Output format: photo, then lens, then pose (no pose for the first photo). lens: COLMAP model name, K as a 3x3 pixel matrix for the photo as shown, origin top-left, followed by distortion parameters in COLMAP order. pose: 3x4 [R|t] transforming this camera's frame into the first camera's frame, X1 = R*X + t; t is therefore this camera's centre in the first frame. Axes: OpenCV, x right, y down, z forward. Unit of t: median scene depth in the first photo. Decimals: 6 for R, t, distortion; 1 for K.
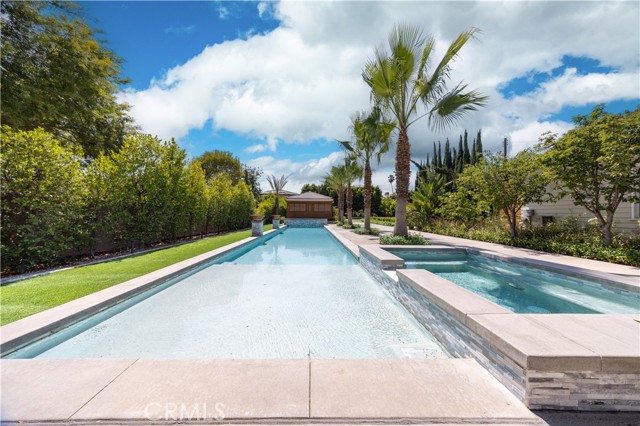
lens RADIAL K [[185.7, 0, 315.2], [0, 185.7, 209.6], [0, 0, 1]] dist [-0.006154, -0.000088]
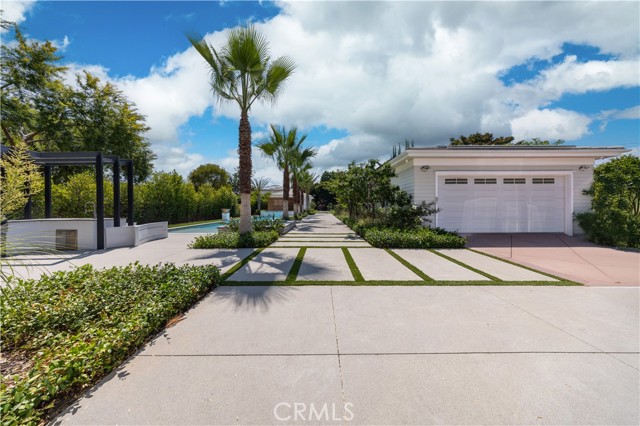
lens RADIAL K [[185.7, 0, 319.0], [0, 185.7, 211.1], [0, 0, 1]] dist [-0.006154, -0.000088]
pose [[0.999276, -0.013498, -0.035557, 0.305688], [0.015144, 0.998806, 0.046439, -0.008876], [0.034888, -0.046944, 0.998288, -0.342648]]
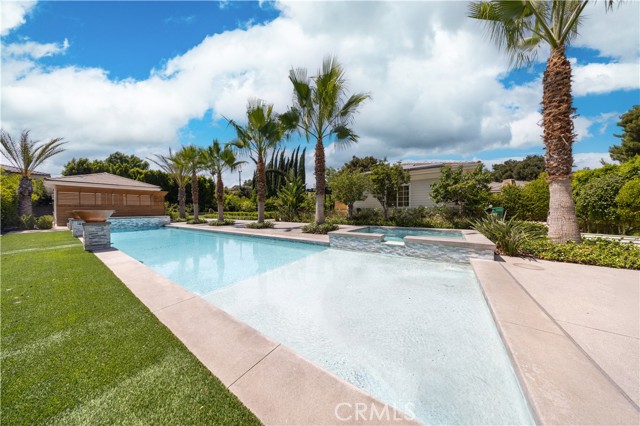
lens RADIAL K [[185.7, 0, 314.5], [0, 185.7, 212.2], [0, 0, 1]] dist [-0.006154, -0.000088]
pose [[0.600289, -0.024400, 0.799411, -0.189536], [-0.005703, 0.999379, 0.034786, 0.006040], [-0.799763, -0.025441, 0.599776, 0.083807]]
